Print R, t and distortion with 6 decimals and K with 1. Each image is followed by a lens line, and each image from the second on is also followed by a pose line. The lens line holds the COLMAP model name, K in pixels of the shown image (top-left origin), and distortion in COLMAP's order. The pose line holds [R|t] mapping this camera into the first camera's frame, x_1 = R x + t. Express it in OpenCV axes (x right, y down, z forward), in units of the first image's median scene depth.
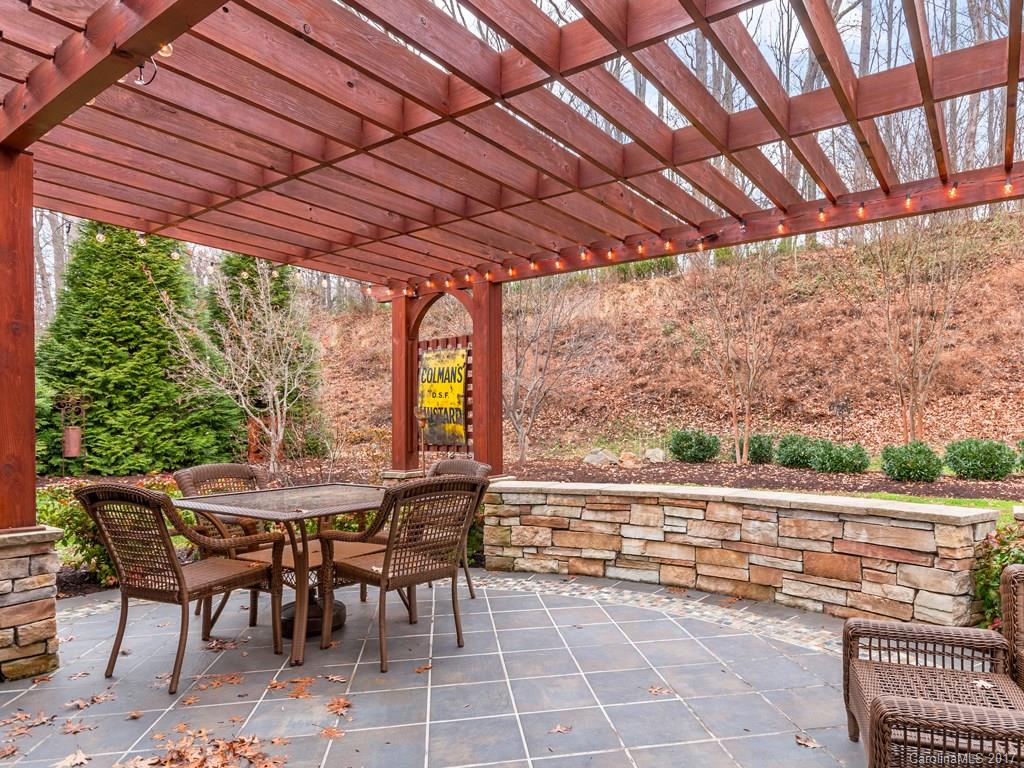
lens RADIAL K [[645.7, 0, 516.4], [0, 645.7, 399.4], [0, 0, 1]] dist [-0.004842, 0.000390]
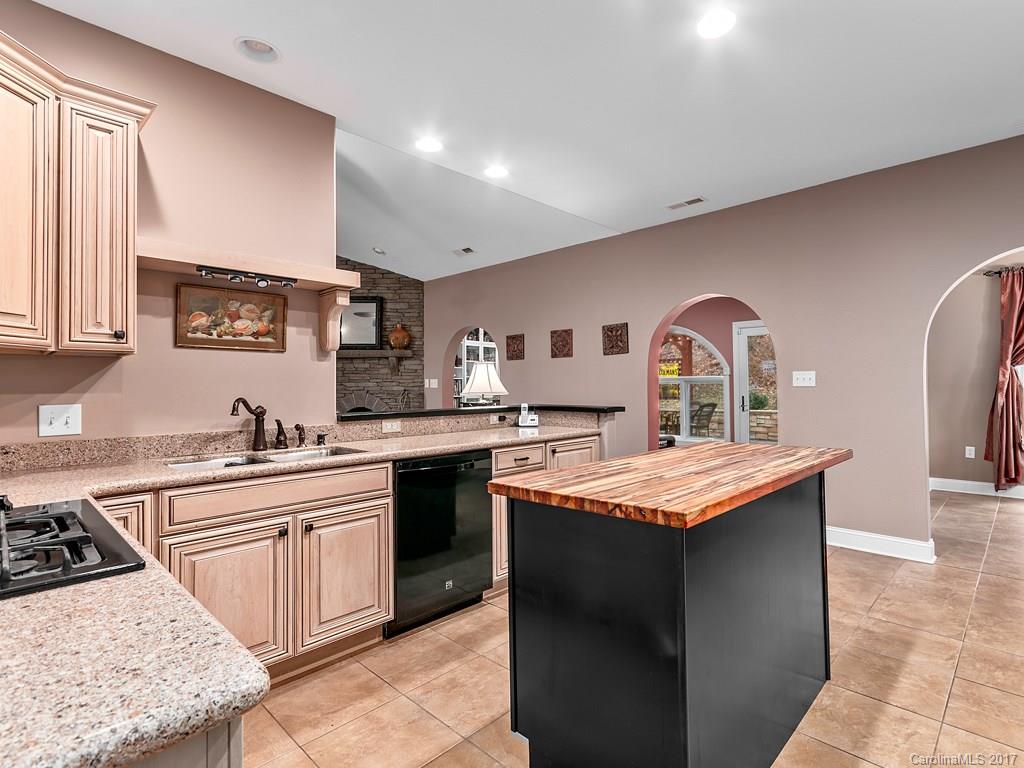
lens RADIAL K [[512.1, 0, 513.5], [0, 512.1, 381.7], [0, 0, 1]] dist [-0.000162, 0.000214]
pose [[0.989003, -0.001655, -0.147888, -0.565912], [0.005491, 0.999659, 0.025539, -0.071426], [0.147795, -0.026071, 0.988674, -1.618036]]
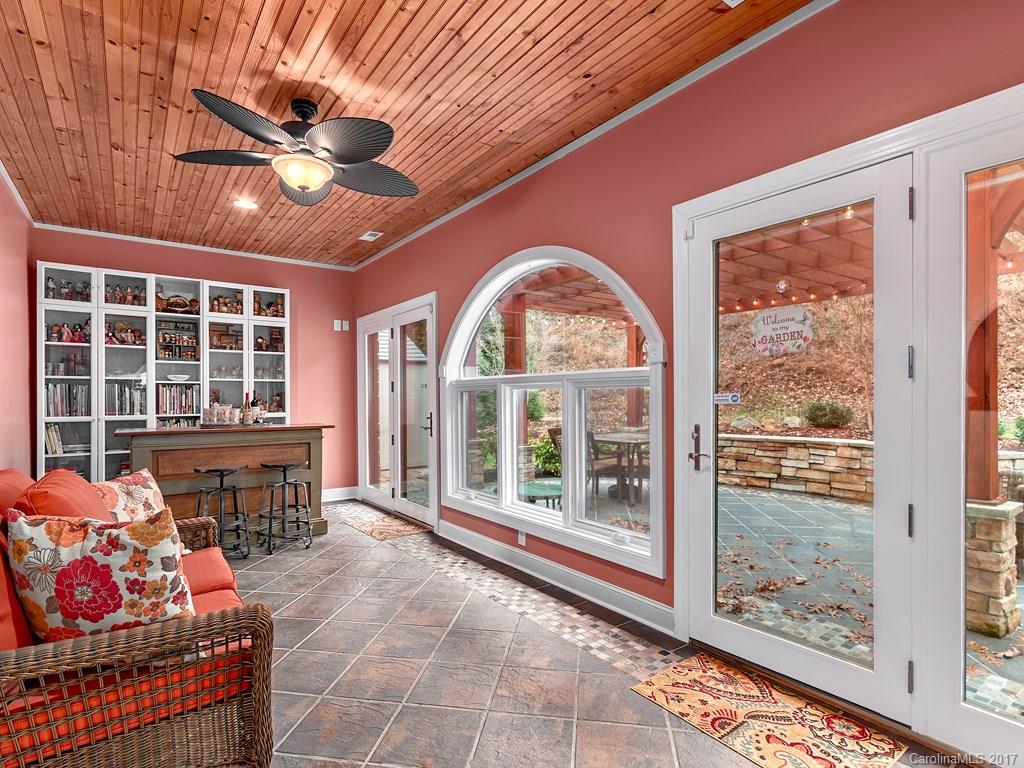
lens RADIAL K [[505.6, 0, 498.1], [0, 505.6, 395.1], [0, 0, 1]] dist [0.005773, 0.001330]
pose [[0.952836, -0.003865, -0.303461, -0.146121], [0.014865, 0.999313, 0.033944, -0.034996], [0.303121, -0.036854, 0.952239, -0.517583]]
